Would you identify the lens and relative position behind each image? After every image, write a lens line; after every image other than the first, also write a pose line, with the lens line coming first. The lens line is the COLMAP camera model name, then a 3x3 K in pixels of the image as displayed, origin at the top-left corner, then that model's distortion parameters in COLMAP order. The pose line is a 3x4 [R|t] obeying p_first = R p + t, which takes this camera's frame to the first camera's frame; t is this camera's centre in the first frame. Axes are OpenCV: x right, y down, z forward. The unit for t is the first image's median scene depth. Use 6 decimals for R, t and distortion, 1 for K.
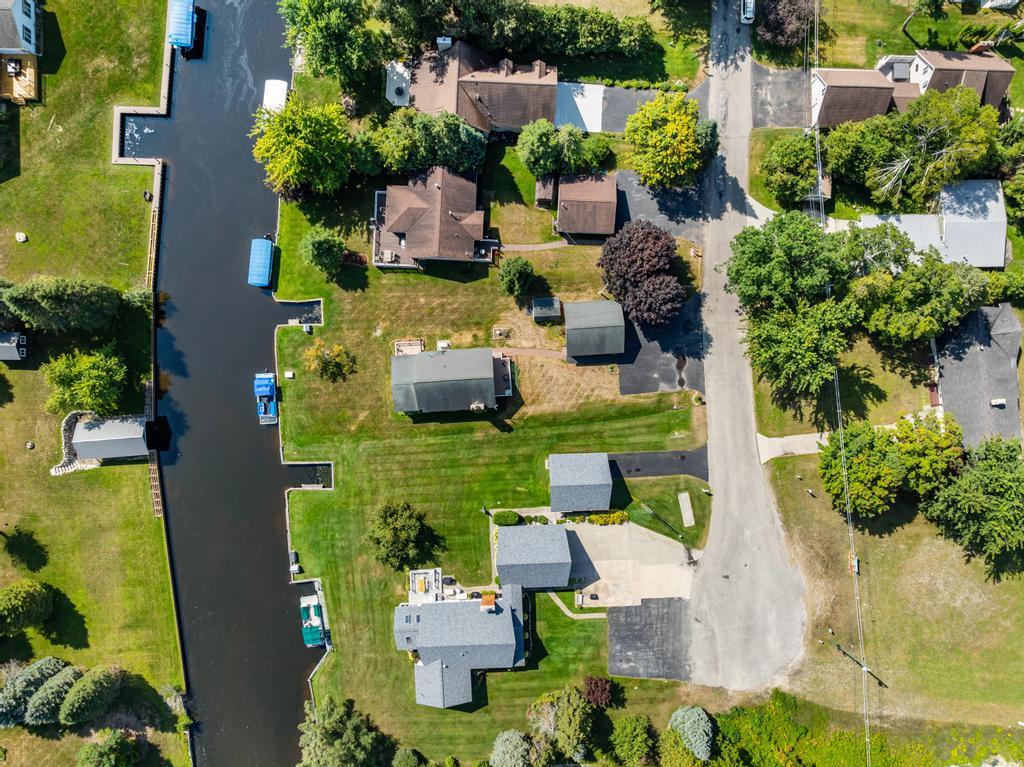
lens RADIAL K [[696.4, 0, 512.0], [0, 696.4, 383.5], [0, 0, 1]] dist [0.012096, 0.002935]
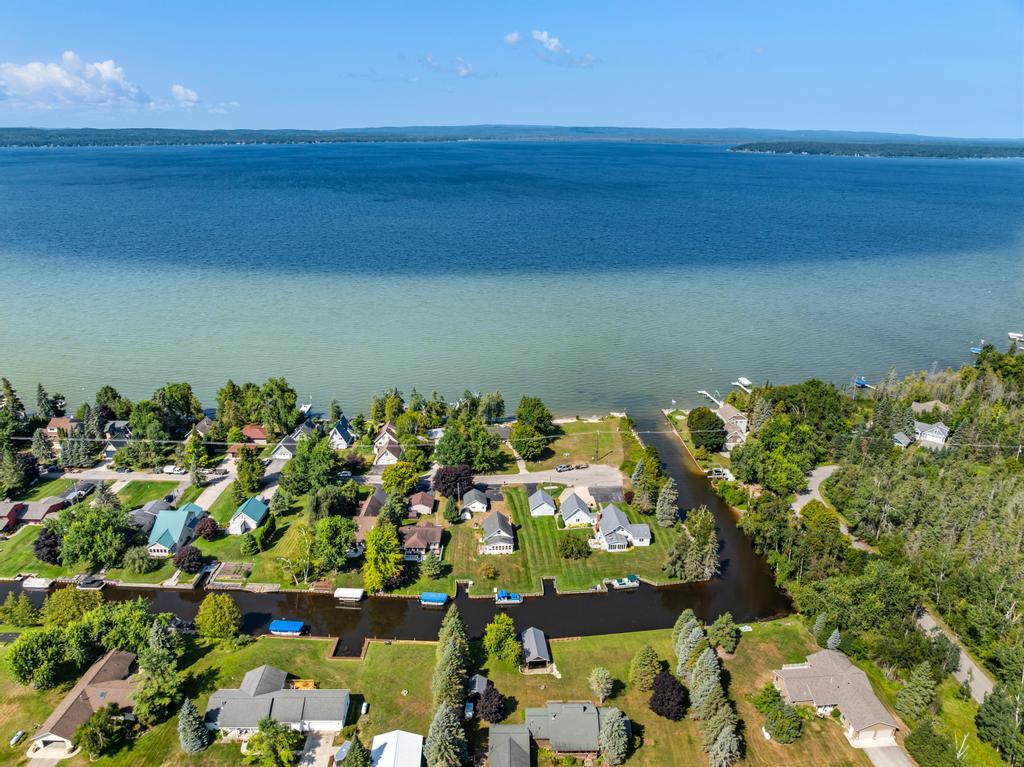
lens RADIAL K [[696.4, 0, 512.0], [0, 696.4, 383.5], [0, 0, 1]] dist [0.012096, 0.002935]
pose [[-0.031436, -0.346490, 0.937527, -1.858225], [0.999462, -0.002144, 0.032721, -0.029136], [-0.009327, 0.938051, 0.346371, -0.157400]]
